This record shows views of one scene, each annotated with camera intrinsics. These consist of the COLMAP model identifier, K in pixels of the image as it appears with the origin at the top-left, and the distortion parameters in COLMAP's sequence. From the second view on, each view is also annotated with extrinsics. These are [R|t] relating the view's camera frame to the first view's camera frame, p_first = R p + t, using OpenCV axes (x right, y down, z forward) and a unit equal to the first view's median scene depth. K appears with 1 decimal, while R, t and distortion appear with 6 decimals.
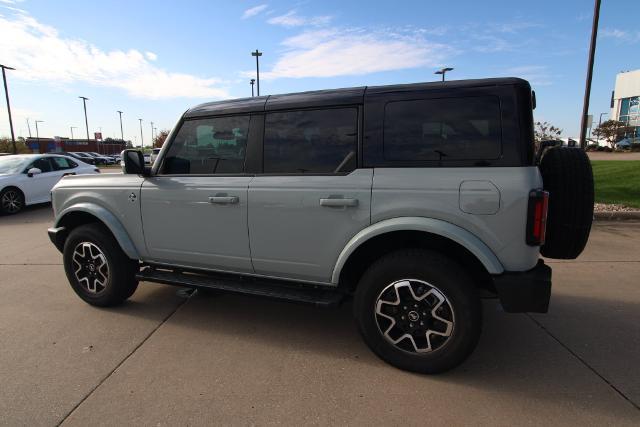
lens RADIAL K [[376.4, 0, 313.1], [0, 376.4, 212.3], [0, 0, 1]] dist [-0.008440, -0.001202]
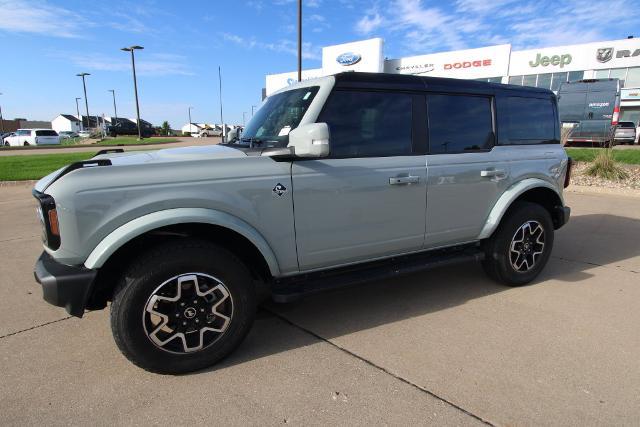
lens RADIAL K [[391.3, 0, 328.8], [0, 391.3, 212.1], [0, 0, 1]] dist [-0.011957, 0.000360]
pose [[0.633611, -0.132602, 0.762204, -1.132067], [0.112578, 0.990518, 0.078737, -0.052854], [-0.765417, 0.035919, 0.642531, 0.501666]]
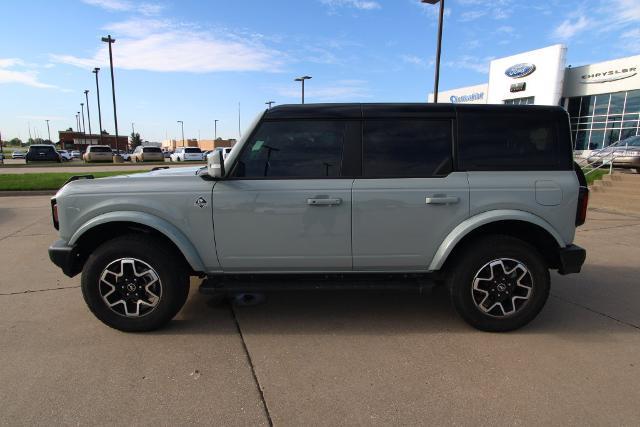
lens RADIAL K [[376.4, 0, 313.1], [0, 376.4, 212.3], [0, 0, 1]] dist [-0.008440, -0.001202]
pose [[0.917632, -0.044003, 0.394987, -0.669975], [0.044831, 0.998969, 0.007137, -0.012975], [-0.394893, 0.011159, 0.918659, 0.066456]]
